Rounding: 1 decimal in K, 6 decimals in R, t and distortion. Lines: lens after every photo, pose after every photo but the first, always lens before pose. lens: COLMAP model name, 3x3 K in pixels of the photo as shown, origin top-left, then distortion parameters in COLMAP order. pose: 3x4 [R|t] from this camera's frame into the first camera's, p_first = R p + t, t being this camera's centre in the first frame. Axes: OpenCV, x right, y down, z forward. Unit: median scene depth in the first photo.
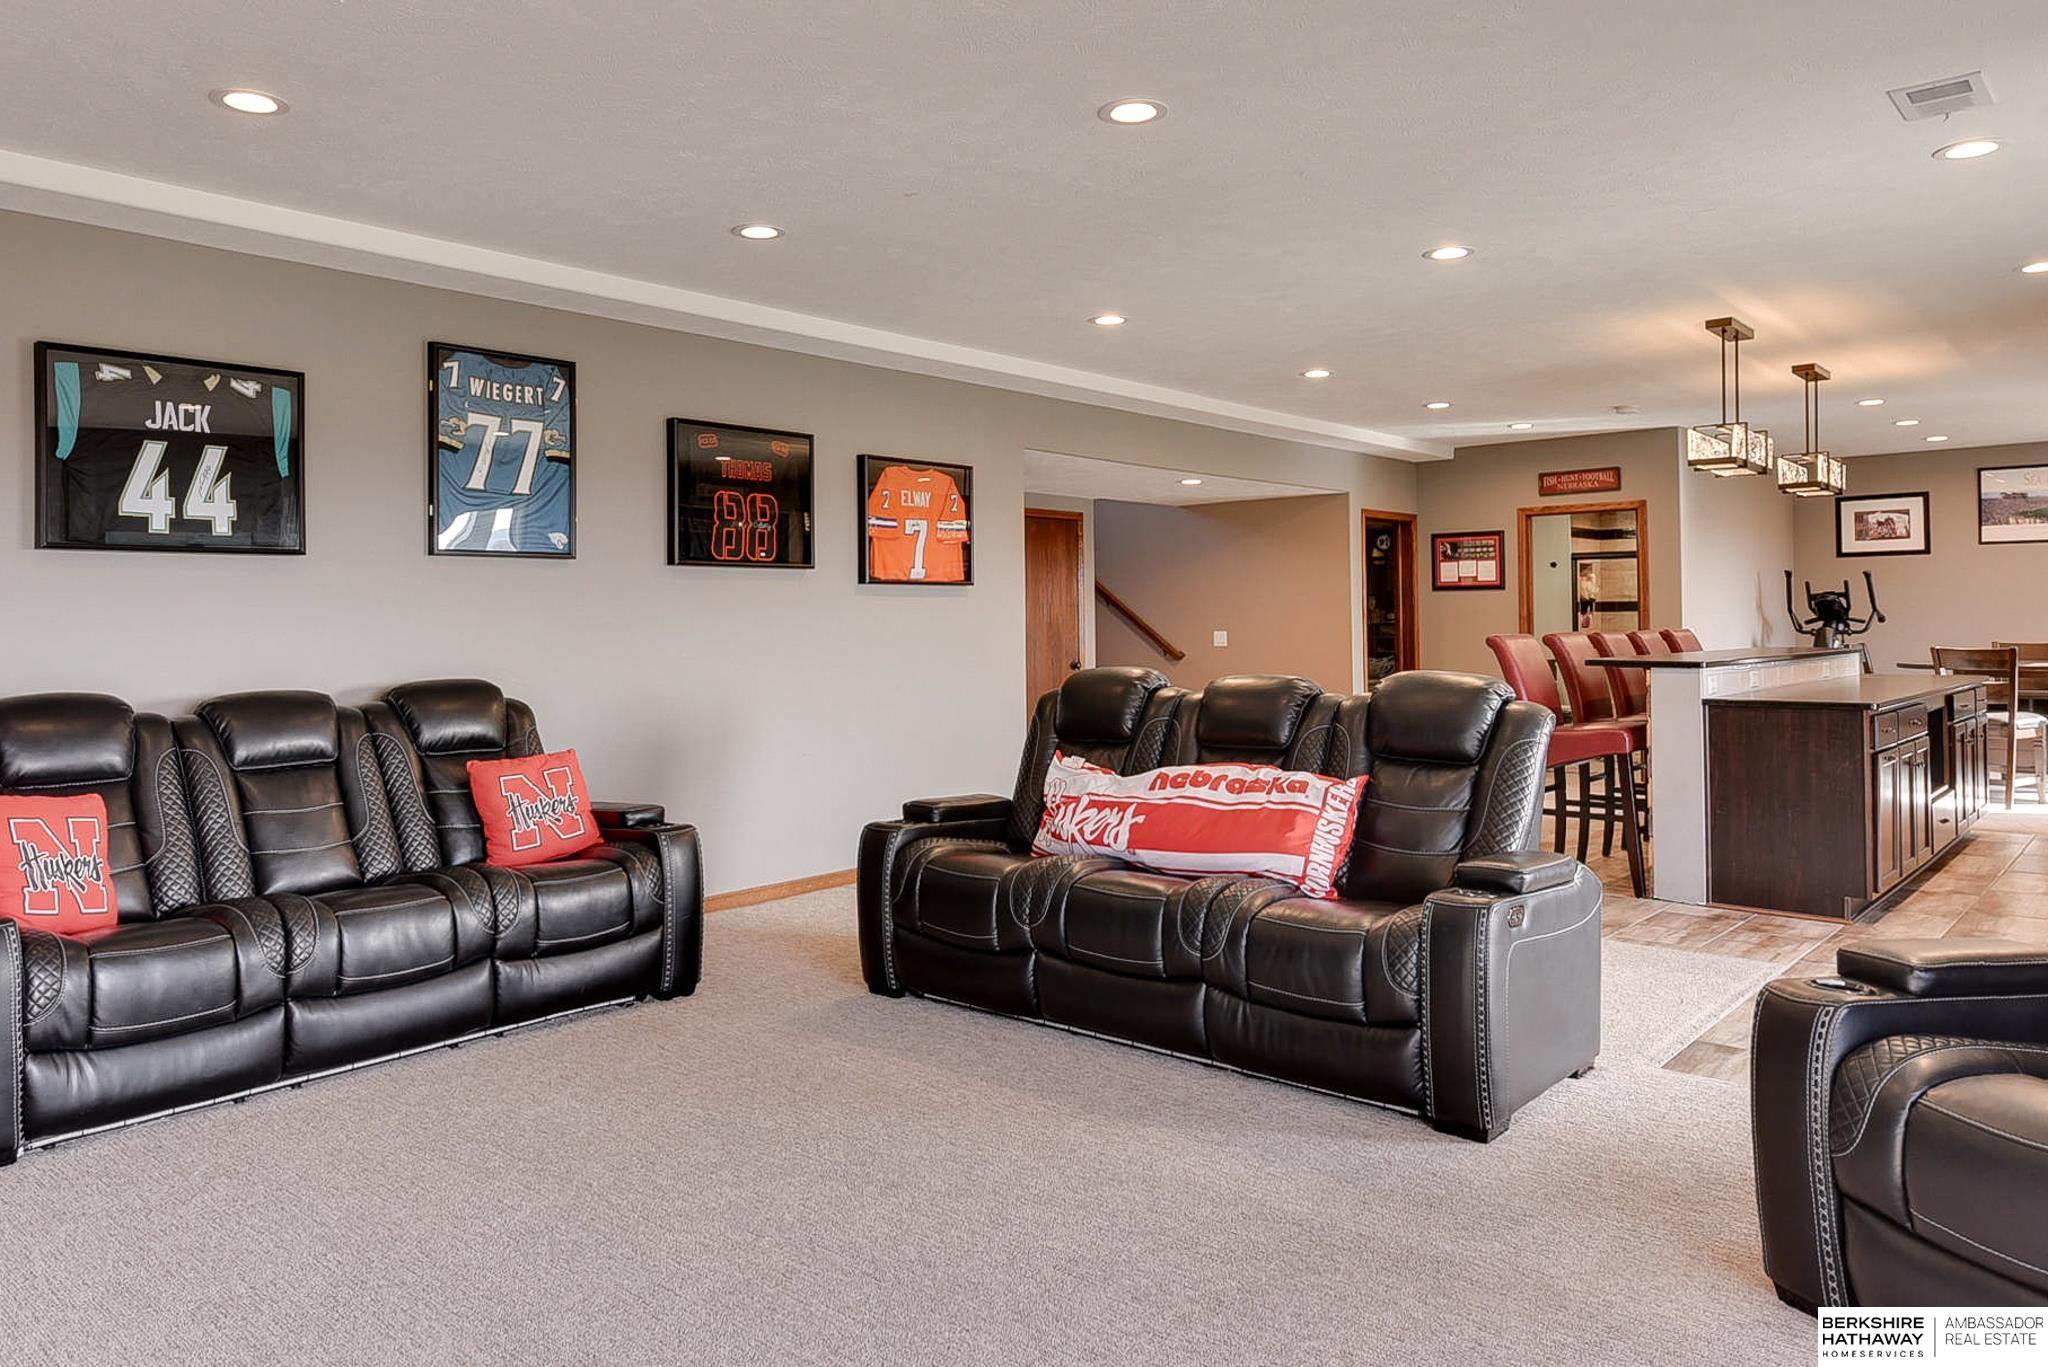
lens RADIAL K [[1413.4, 0, 938.4], [0, 1413.4, 604.1], [0, 0, 1]] dist [0.010737, -0.007211]
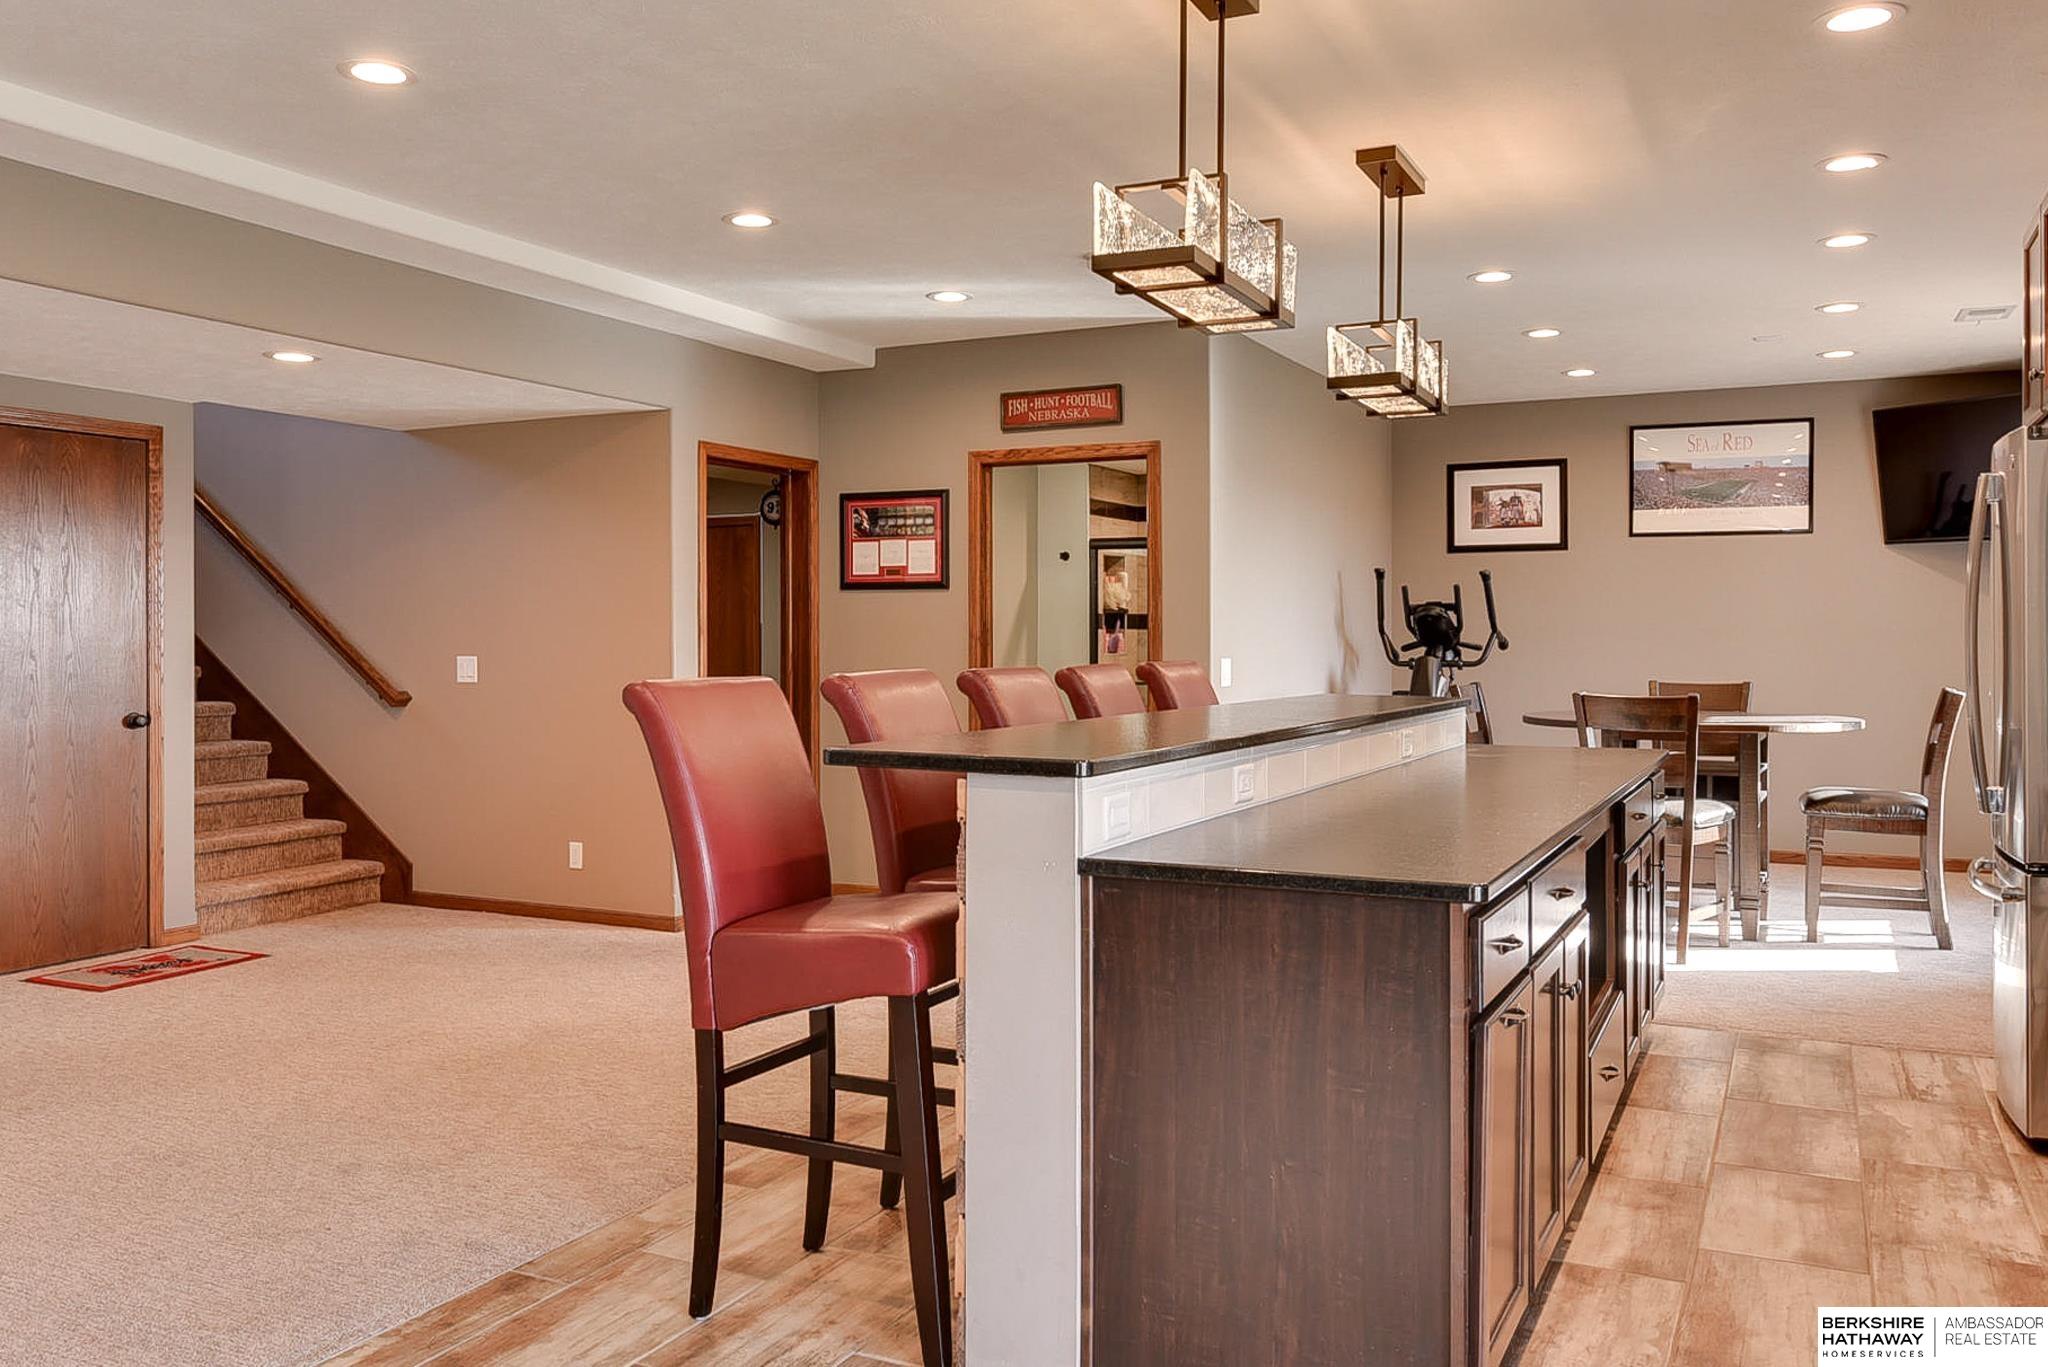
lens RADIAL K [[1649.7, 0, 960.2], [0, 1649.7, 623.6], [0, 0, 1]] dist [0.006907, -0.003261]
pose [[0.964363, 0.012276, 0.264298, 0.235616], [-0.013525, 0.999904, 0.002905, 0.002162], [-0.264237, -0.006376, 0.964437, 0.352223]]
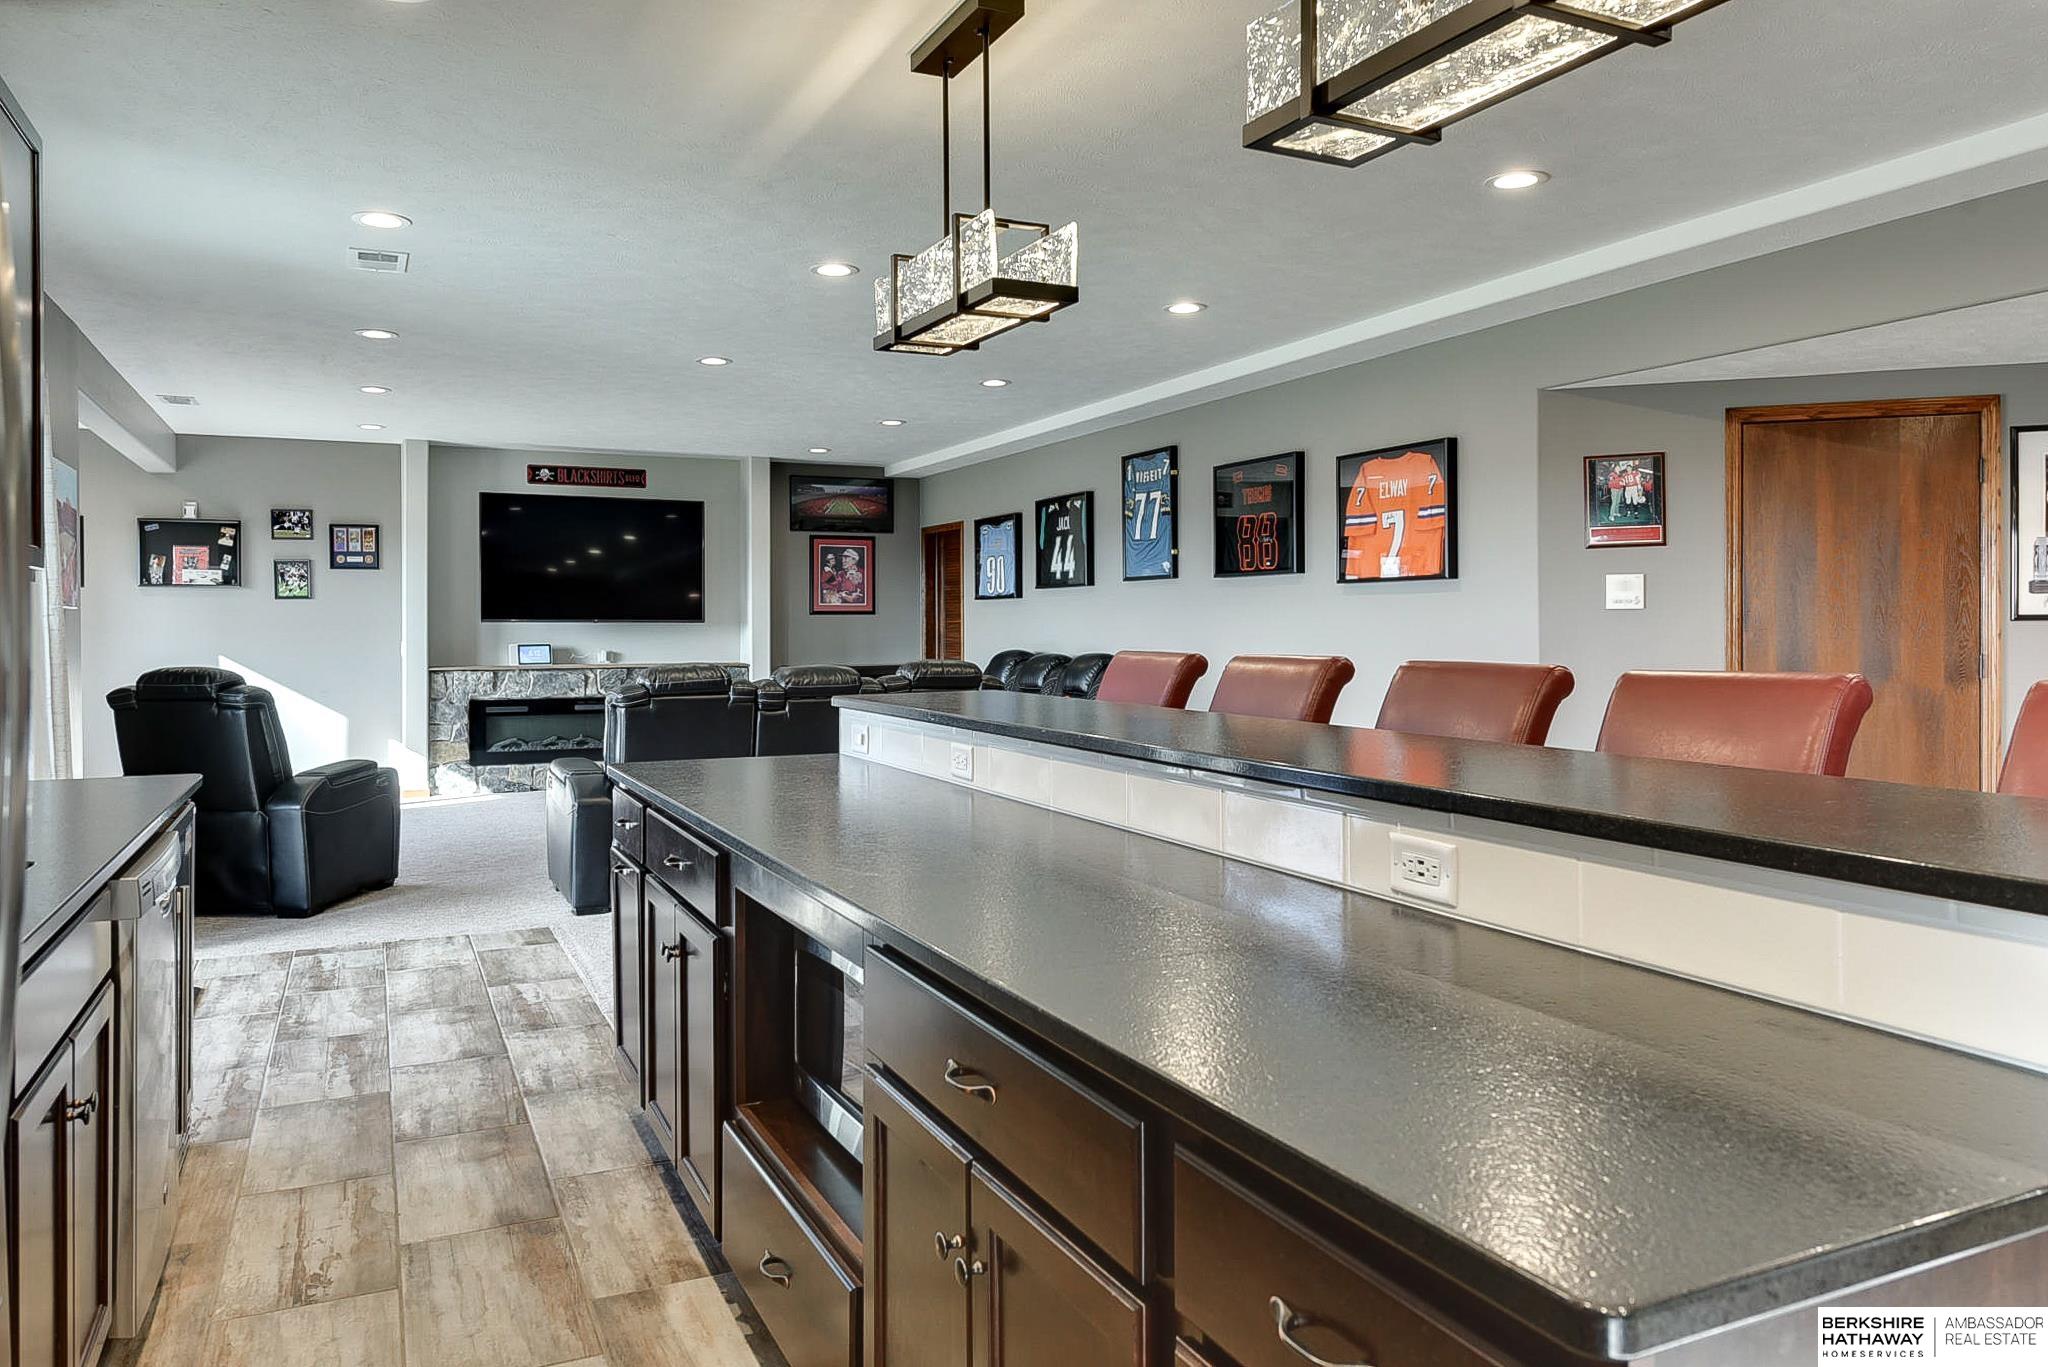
lens RADIAL K [[1397.9, 0, 994.1], [0, 1397.9, 635.6], [0, 0, 1]] dist [0.013782, 0.002400]
pose [[-0.385582, 0.017578, -0.922506, 0.647016], [0.019347, 0.999753, 0.010963, 0.004271], [0.922471, -0.013620, -0.385827, 0.774262]]
